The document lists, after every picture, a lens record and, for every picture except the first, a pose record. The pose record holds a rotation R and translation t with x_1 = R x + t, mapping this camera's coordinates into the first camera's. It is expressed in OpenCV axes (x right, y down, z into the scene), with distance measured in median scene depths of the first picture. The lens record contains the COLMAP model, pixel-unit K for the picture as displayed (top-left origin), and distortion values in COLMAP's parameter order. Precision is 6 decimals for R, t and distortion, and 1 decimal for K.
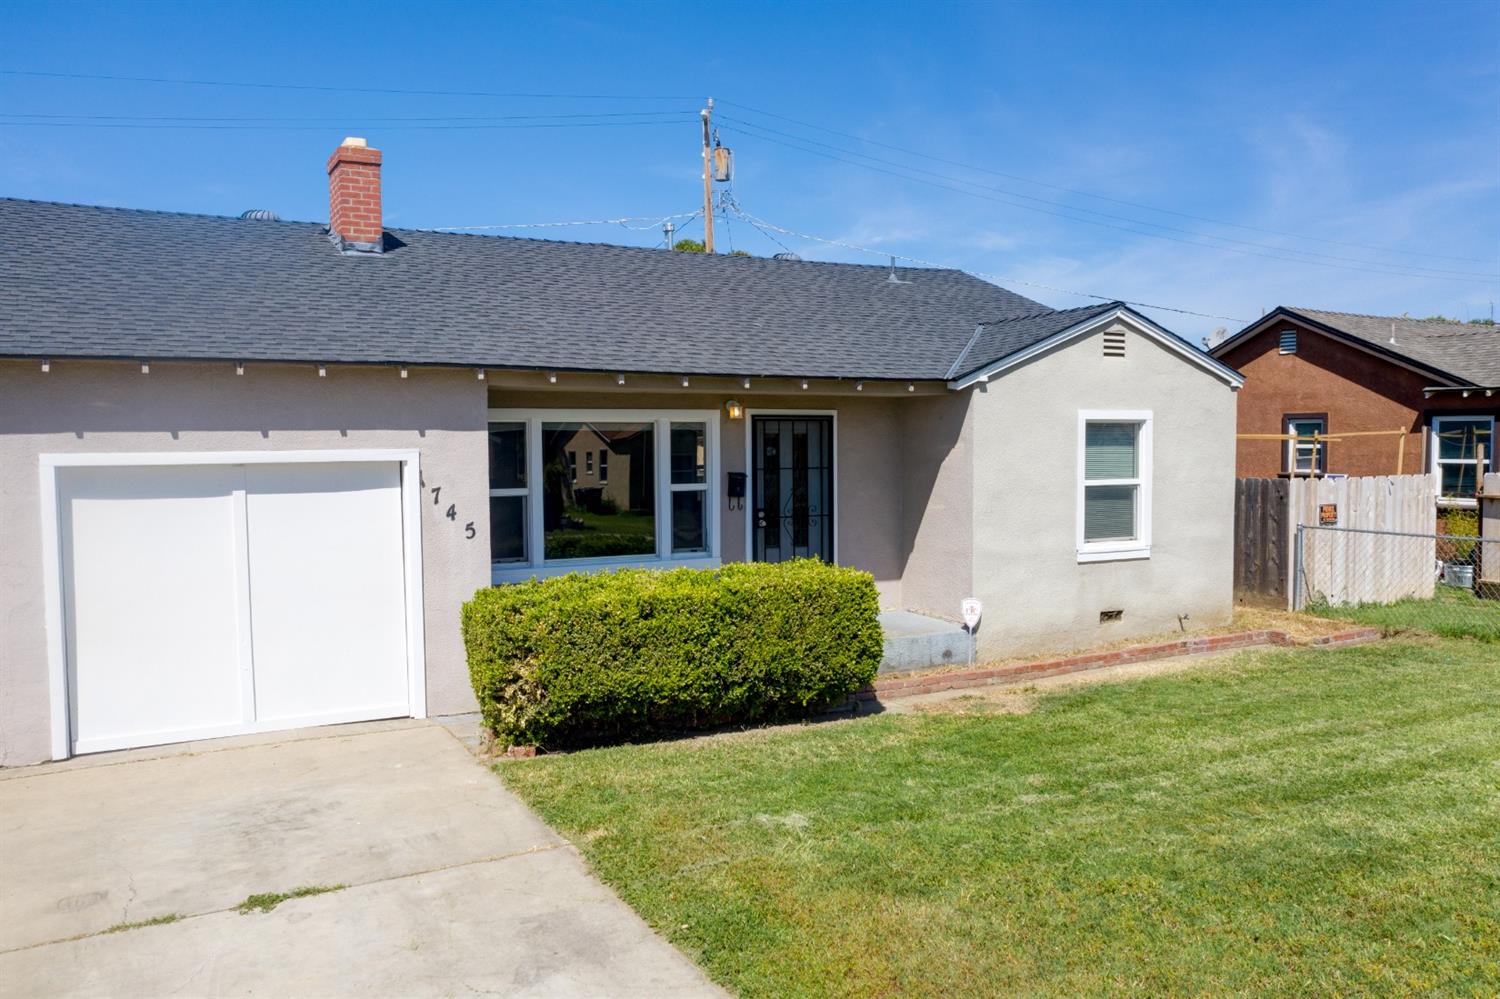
lens RADIAL K [[1177.3, 0, 745.1], [0, 1177.3, 504.3], [0, 0, 1]] dist [-0.013753, 0.001526]
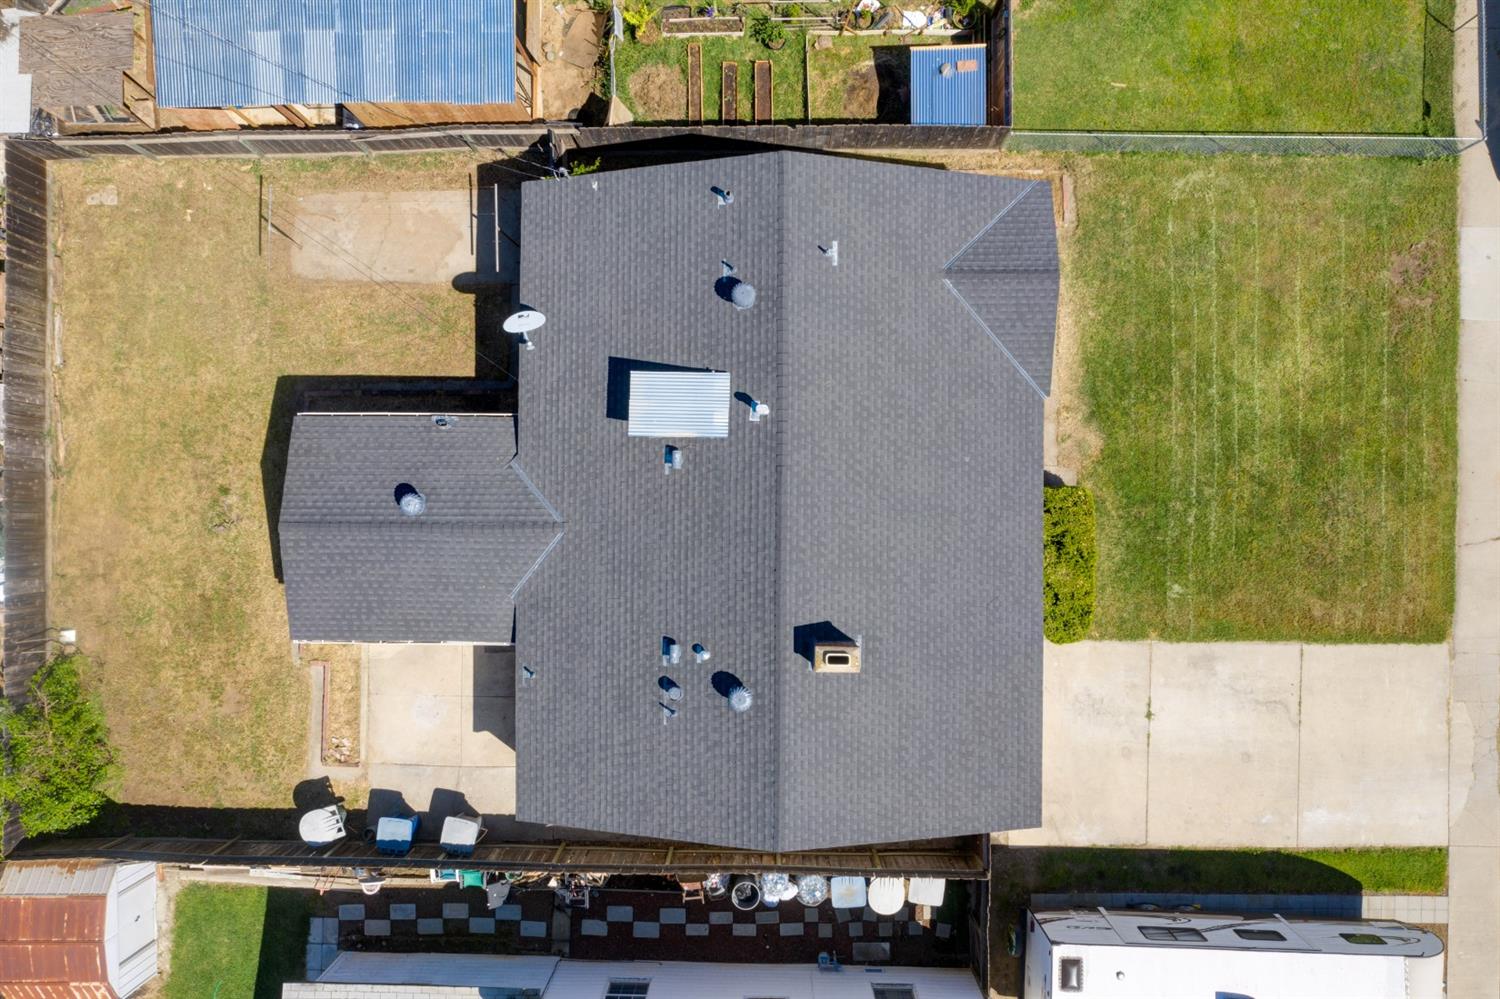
lens RADIAL K [[1177.3, 0, 745.1], [0, 1177.3, 504.3], [0, 0, 1]] dist [-0.013753, 0.001526]
pose [[0.480313, -0.877033, 0.010634, -0.248001], [0.054240, 0.041801, 0.997653, -2.078888], [-0.875419, -0.478608, 0.067648, 1.208004]]
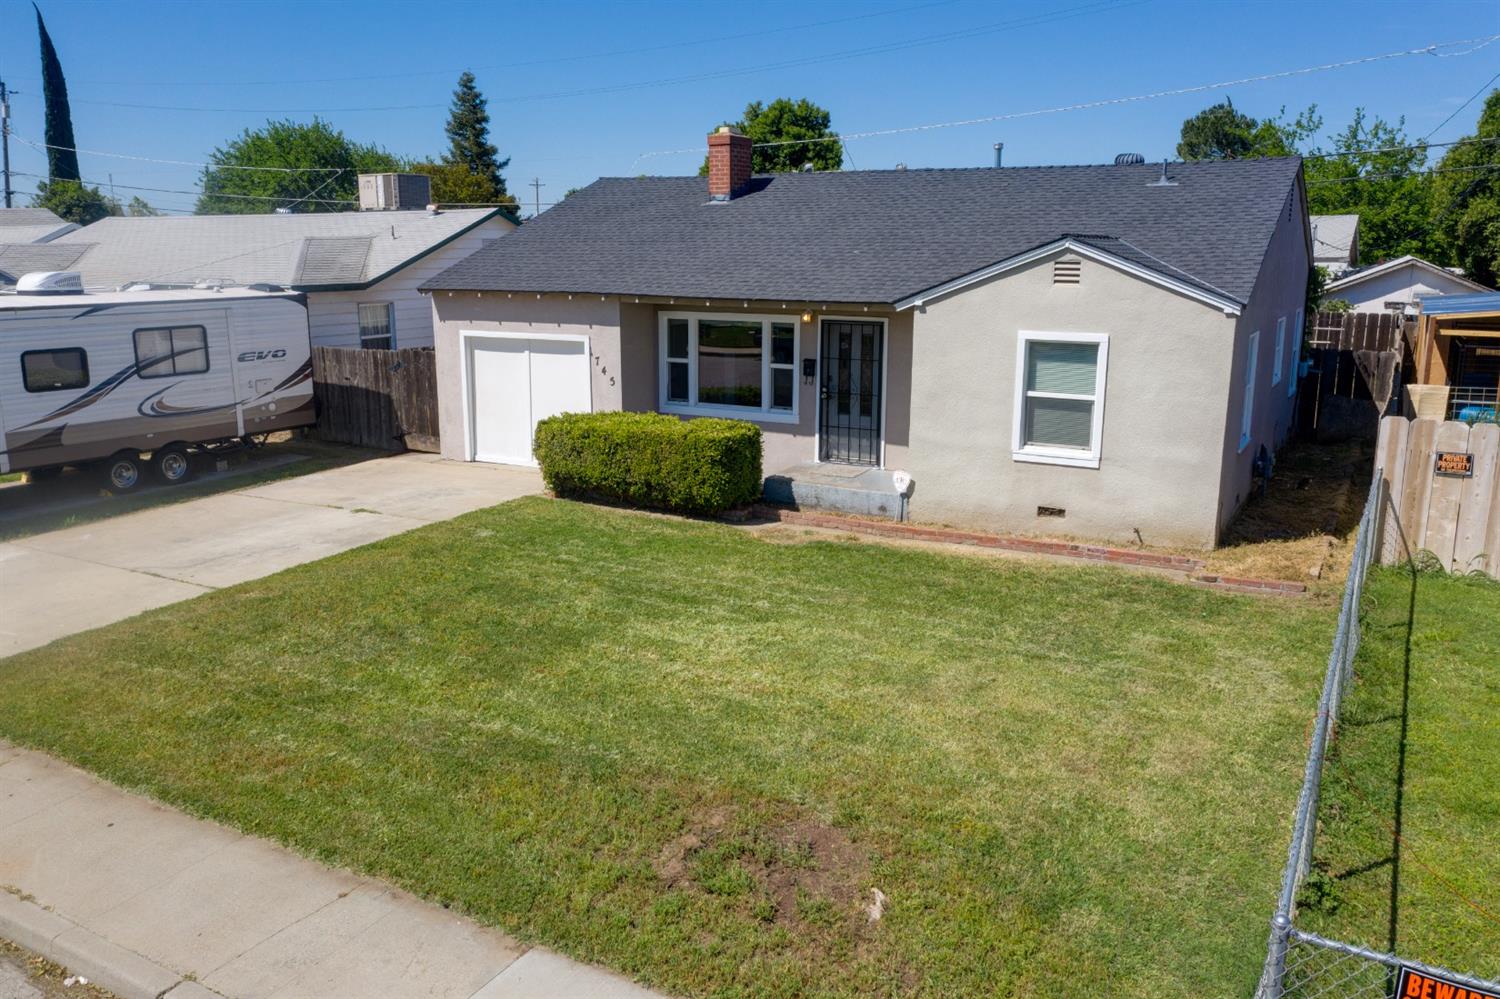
lens RADIAL K [[1177.3, 0, 745.1], [0, 1177.3, 504.3], [0, 0, 1]] dist [-0.013753, 0.001526]
pose [[0.531740, 0.191824, -0.824898, 1.191903], [-0.048844, 0.979336, 0.196252, -0.133653], [0.845498, -0.064064, 0.530121, 0.150737]]
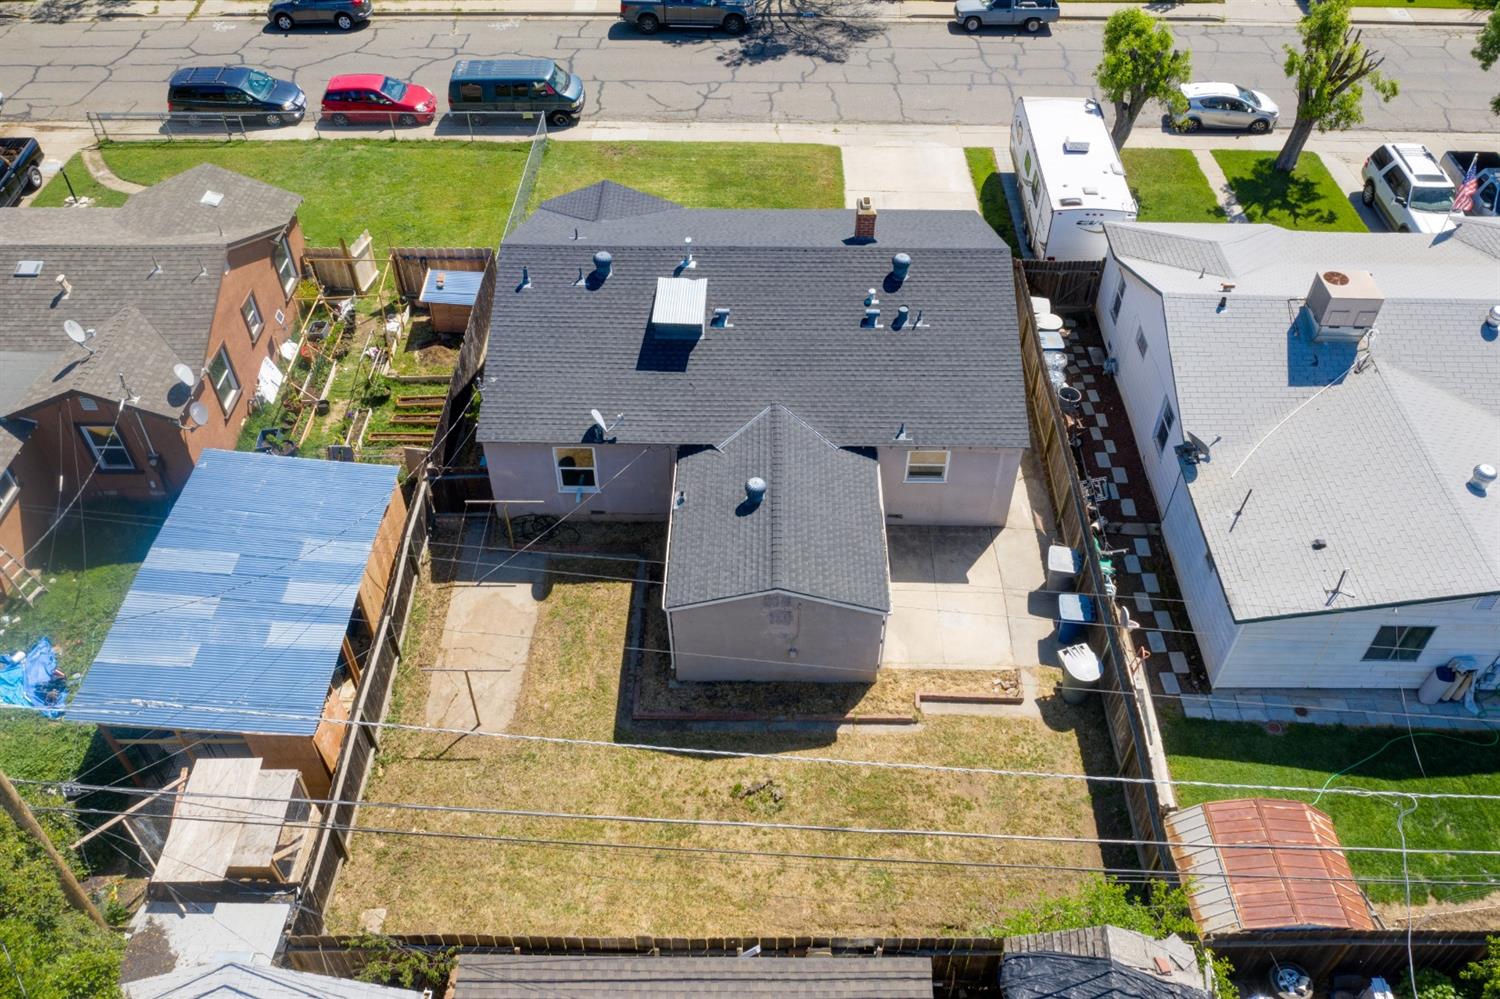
lens RADIAL K [[1177.3, 0, 745.1], [0, 1177.3, 504.3], [0, 0, 1]] dist [-0.013753, 0.001526]
pose [[-0.871518, -0.334704, 0.358371, -1.255365], [0.031286, 0.691385, 0.721809, -1.686694], [-0.489365, 0.640281, -0.592083, 3.124559]]
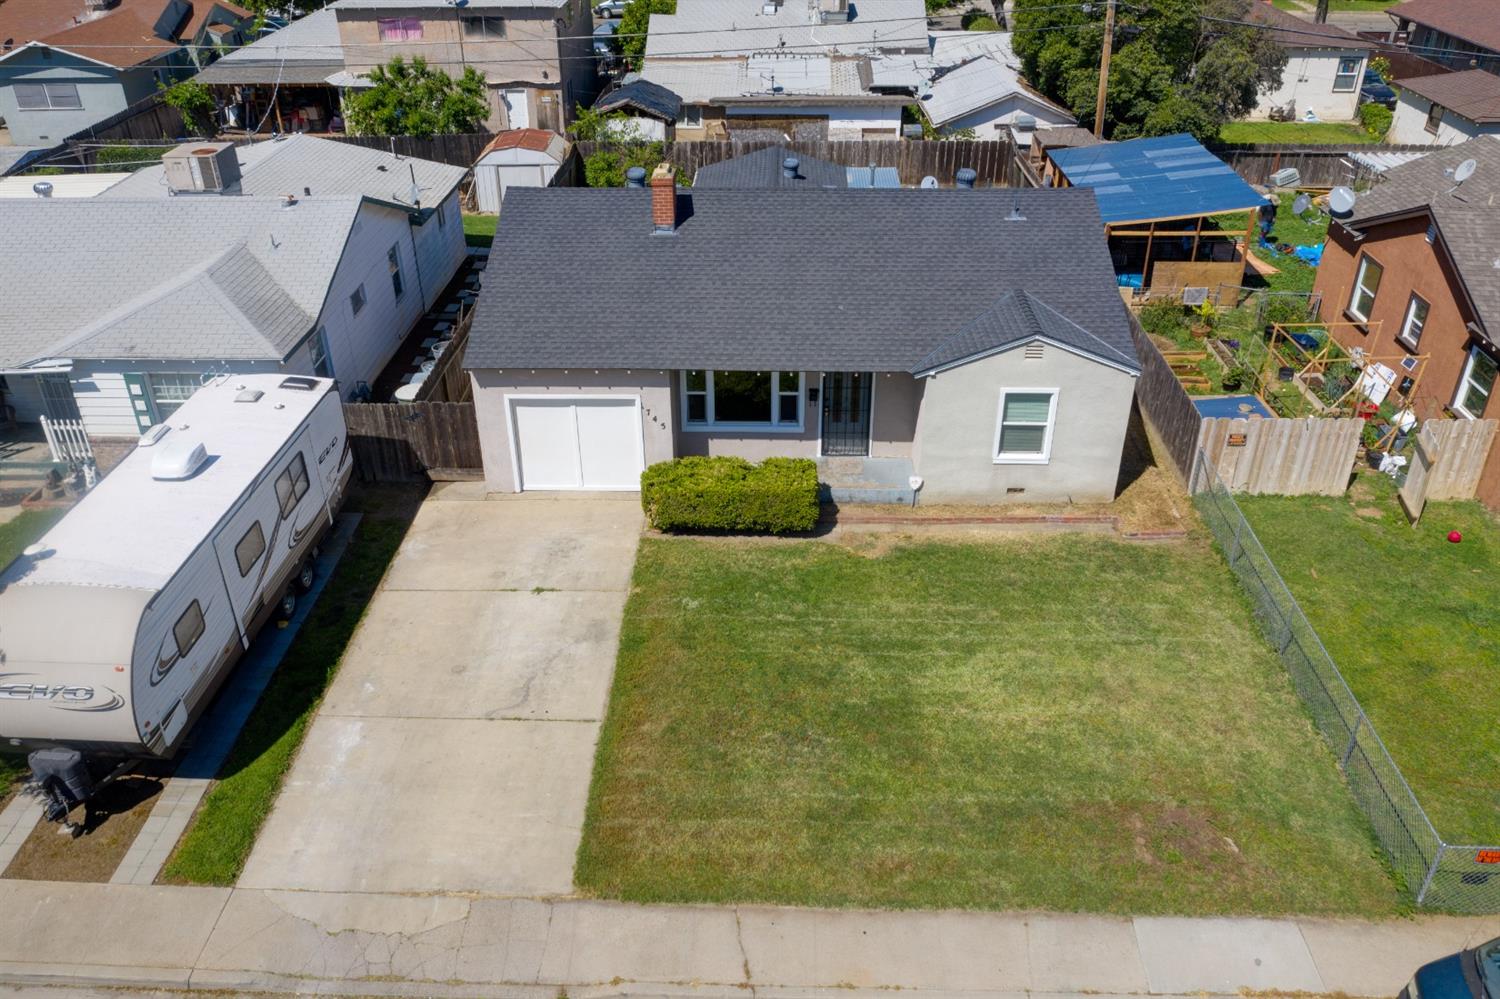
lens RADIAL K [[1177.3, 0, 745.1], [0, 1177.3, 504.3], [0, 0, 1]] dist [-0.013753, 0.001526]
pose [[0.865601, 0.257483, -0.429462, 0.795393], [-0.024279, 0.878237, 0.477610, -0.802533], [0.500145, -0.402993, 0.766454, -0.652606]]
